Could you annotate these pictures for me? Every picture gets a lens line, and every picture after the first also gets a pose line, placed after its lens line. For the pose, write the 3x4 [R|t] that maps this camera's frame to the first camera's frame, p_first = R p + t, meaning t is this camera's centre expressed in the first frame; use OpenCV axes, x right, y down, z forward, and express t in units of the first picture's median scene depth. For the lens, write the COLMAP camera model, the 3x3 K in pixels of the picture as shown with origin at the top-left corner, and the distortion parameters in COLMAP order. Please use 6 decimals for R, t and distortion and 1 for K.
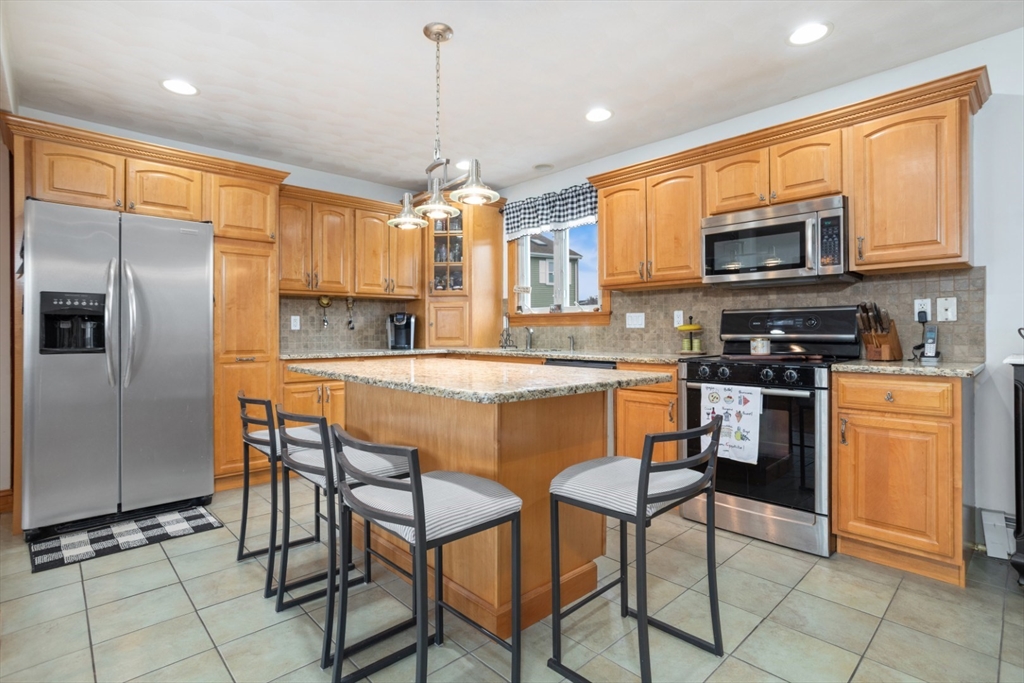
lens RADIAL K [[500.7, 0, 510.5], [0, 500.7, 332.9], [0, 0, 1]] dist [-0.051376, 0.037832]
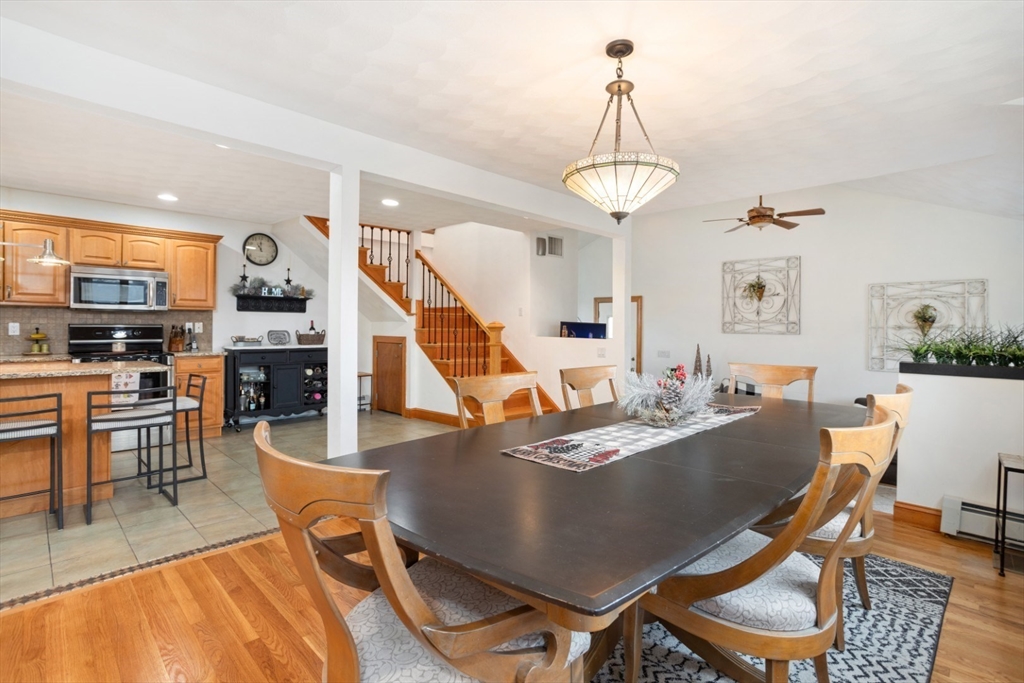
lens RADIAL K [[494.9, 0, 519.3], [0, 494.9, 323.1], [0, 0, 1]] dist [-0.041108, 0.022992]
pose [[-0.039298, 0.011201, 0.999165, -0.934729], [-0.001336, 0.999936, -0.011262, -0.029060], [-0.999227, -0.001777, -0.039281, -0.260764]]
